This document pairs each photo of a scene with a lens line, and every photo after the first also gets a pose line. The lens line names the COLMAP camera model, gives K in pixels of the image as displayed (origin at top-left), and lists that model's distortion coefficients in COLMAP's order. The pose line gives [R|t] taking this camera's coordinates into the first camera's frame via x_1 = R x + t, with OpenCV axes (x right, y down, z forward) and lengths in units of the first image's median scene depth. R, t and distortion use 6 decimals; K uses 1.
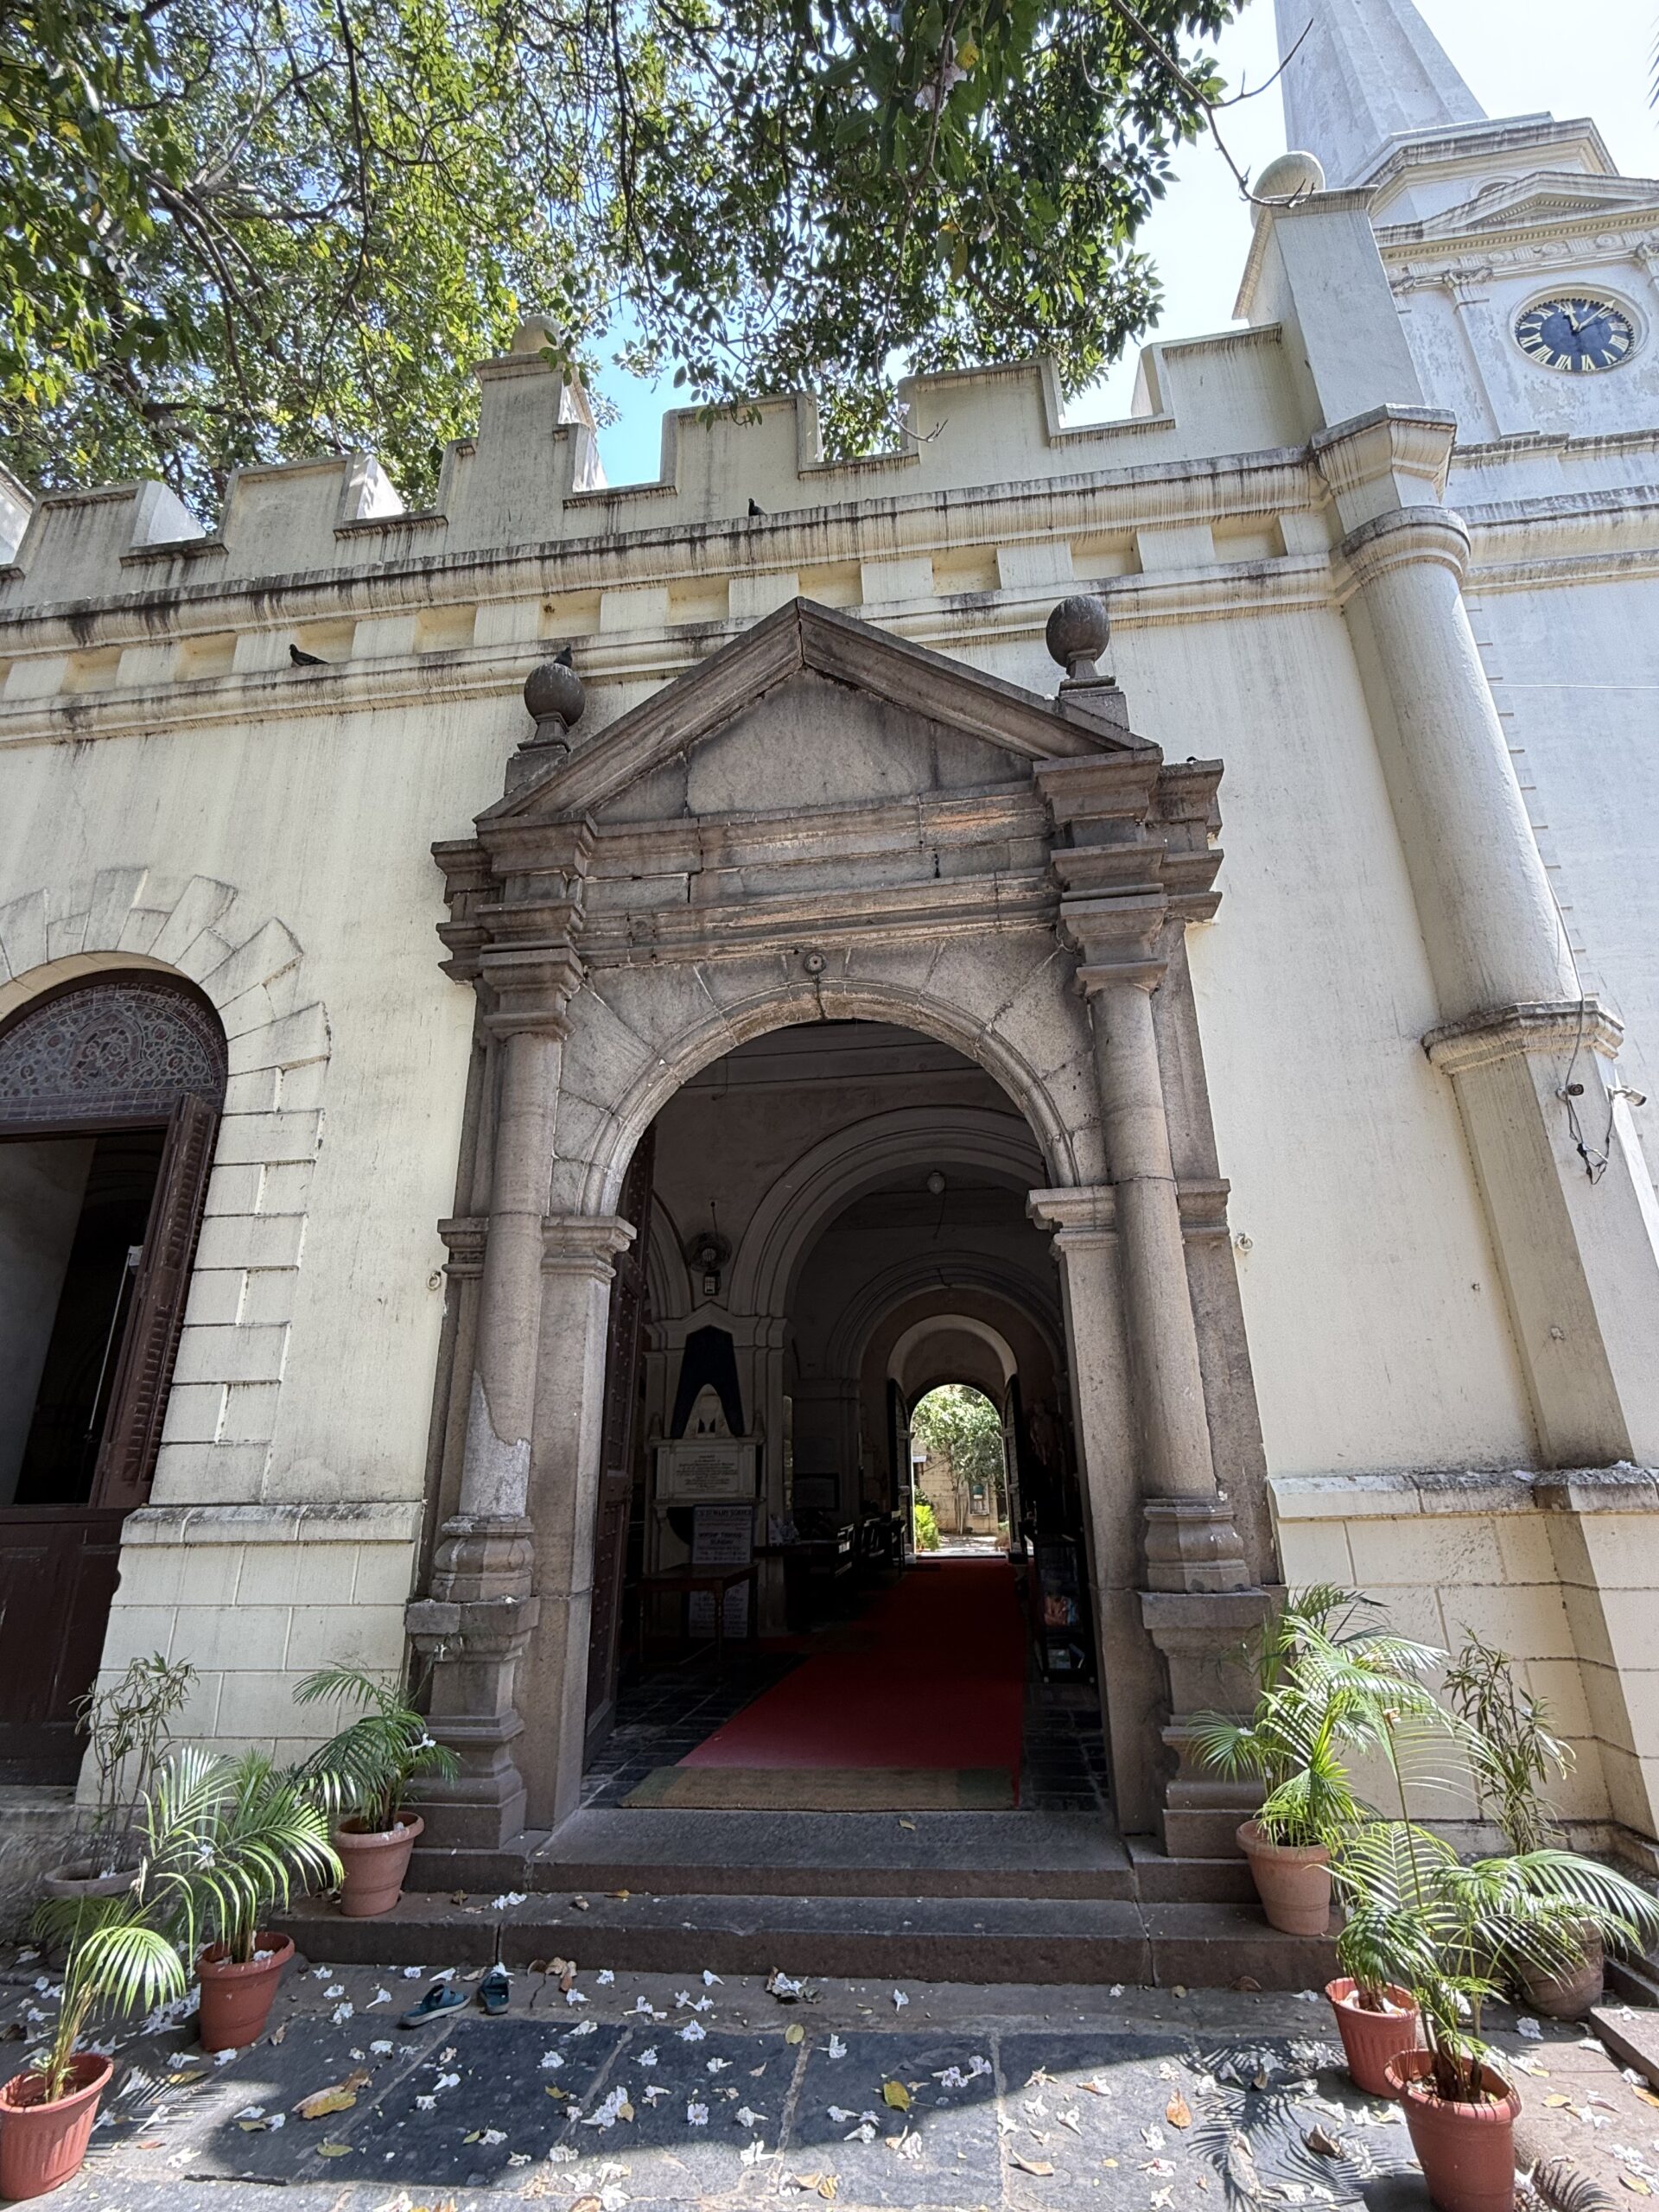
lens RADIAL K [[1034.4, 0, 830.1], [0, 1034.4, 1106.4], [0, 0, 1]] dist [0.002160, -0.000829]
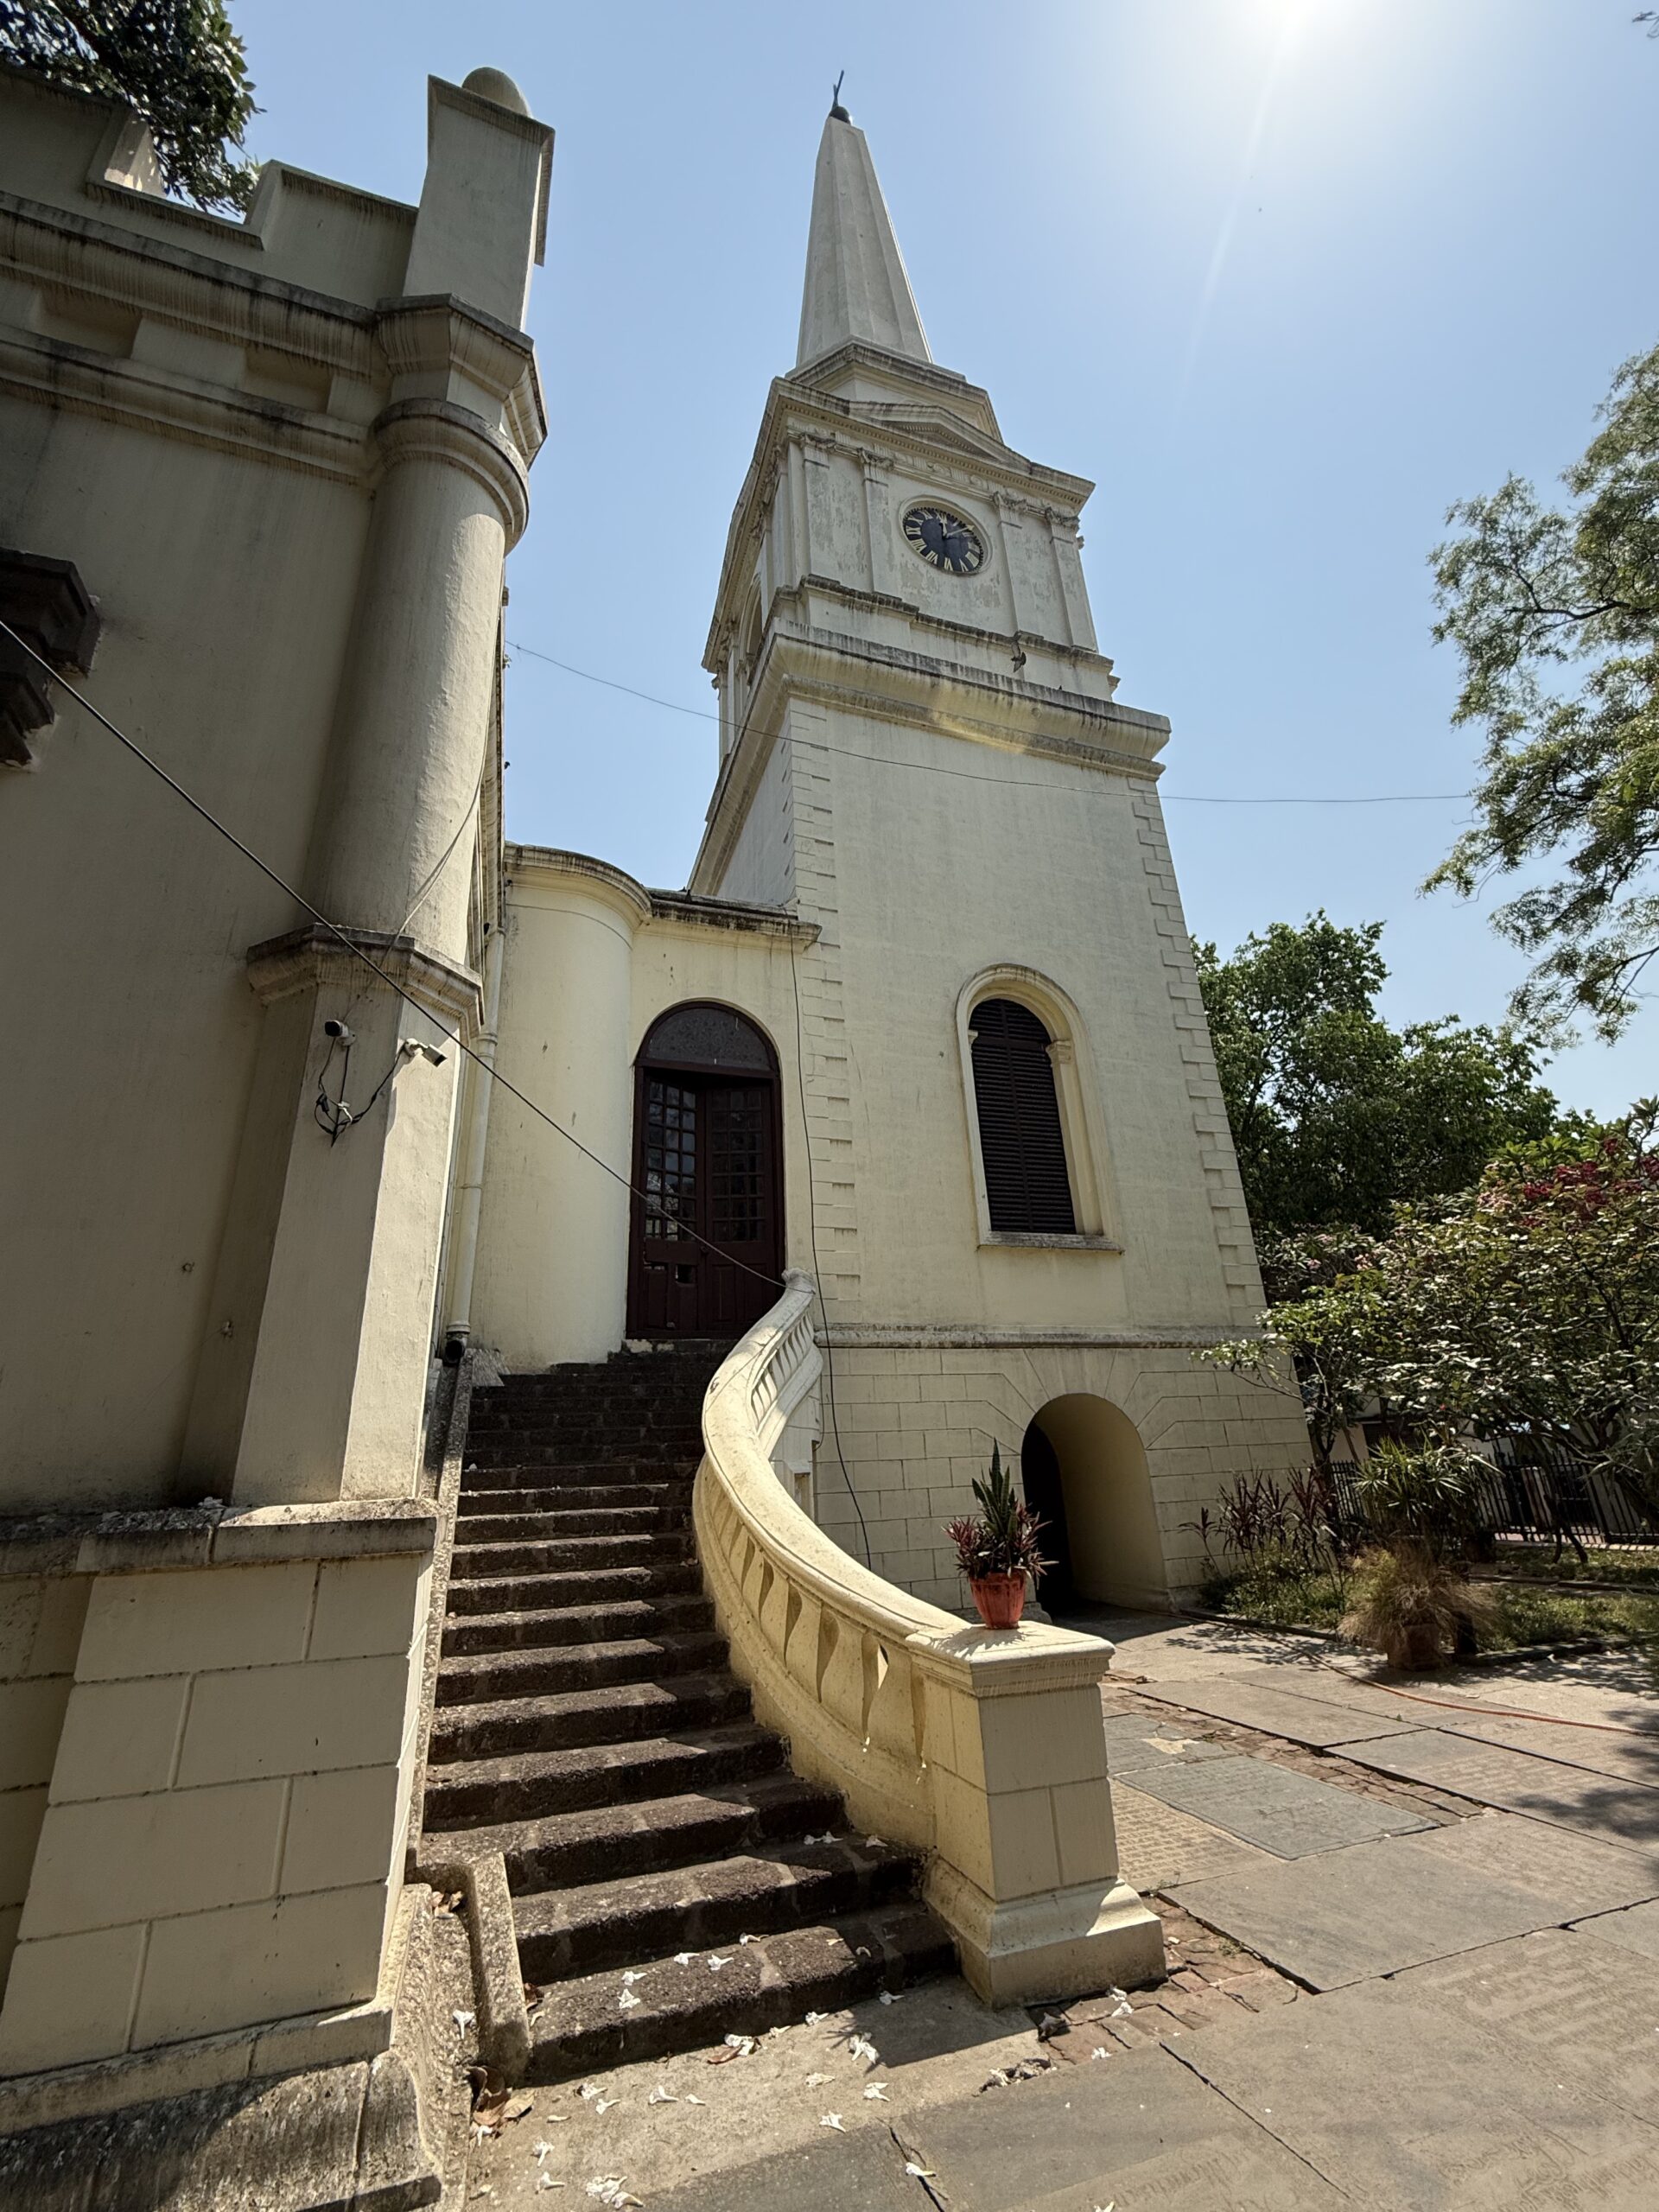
lens RADIAL K [[950.4, 0, 831.8], [0, 950.4, 1108.0], [0, 0, 1]] dist [0.002018, 0.000330]
pose [[0.896619, 0.140602, 0.419888, 0.236619], [-0.122476, 0.990002, -0.069975, 0.015215], [-0.425528, 0.011314, 0.904874, 0.049589]]
